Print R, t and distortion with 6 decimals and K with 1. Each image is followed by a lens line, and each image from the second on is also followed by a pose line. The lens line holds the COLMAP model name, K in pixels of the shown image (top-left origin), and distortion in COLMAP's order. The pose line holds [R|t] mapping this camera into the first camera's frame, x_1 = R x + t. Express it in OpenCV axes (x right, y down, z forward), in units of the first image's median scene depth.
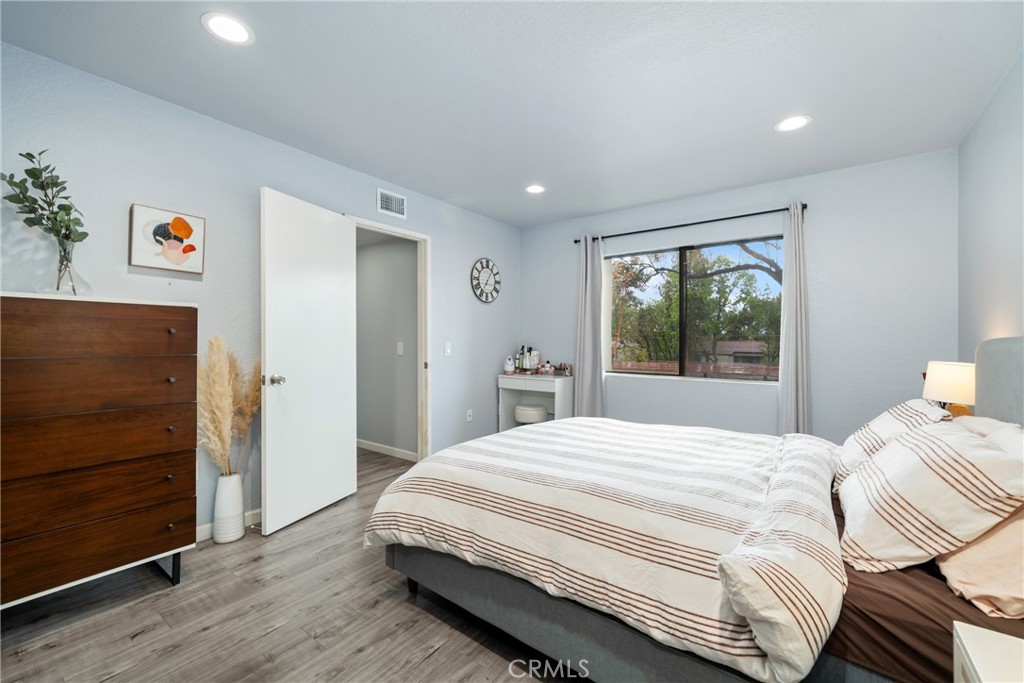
lens RADIAL K [[419.7, 0, 494.7], [0, 419.7, 344.7], [0, 0, 1]] dist [0.000473, 0.000120]
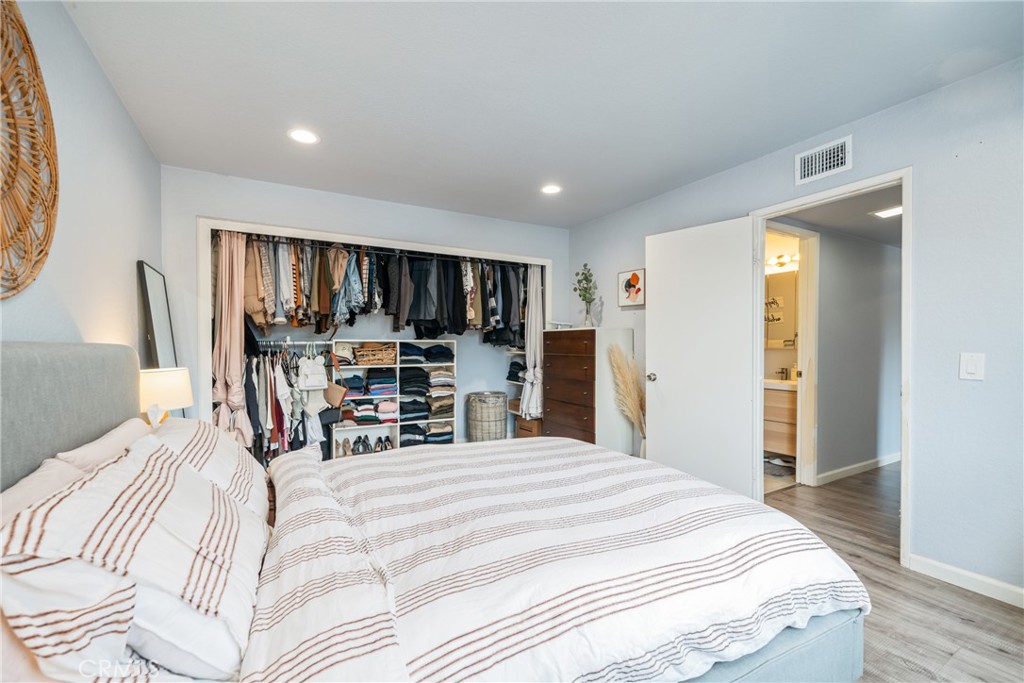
lens RADIAL K [[419.7, 0, 494.7], [0, 419.7, 344.7], [0, 0, 1]] dist [0.000473, 0.000120]
pose [[-0.393404, -0.004625, -0.919354, 0.998047], [-0.004942, 0.999984, -0.002916, -0.013439], [0.919352, 0.003396, -0.393420, 1.162331]]
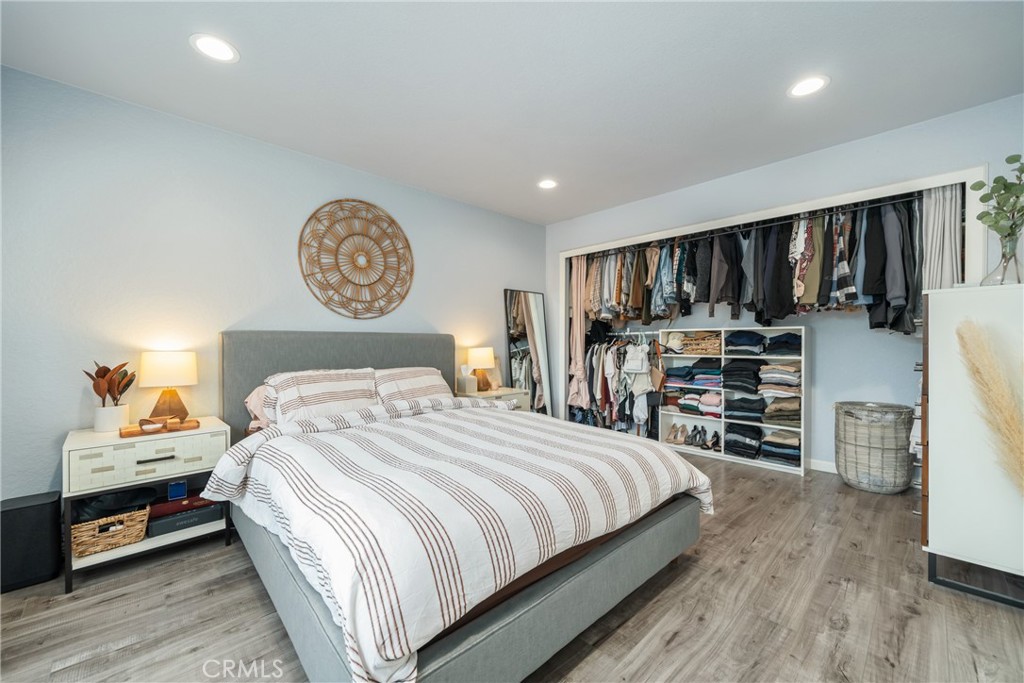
lens RADIAL K [[403.5, 0, 512.0], [0, 403.5, 341.5], [0, 0, 1]] dist [0.000471, 0.000023]
pose [[-0.991881, 0.002481, 0.127147, 0.074118], [0.003308, 0.999975, 0.006288, 0.003427], [-0.127128, 0.006658, -0.991864, 1.780322]]
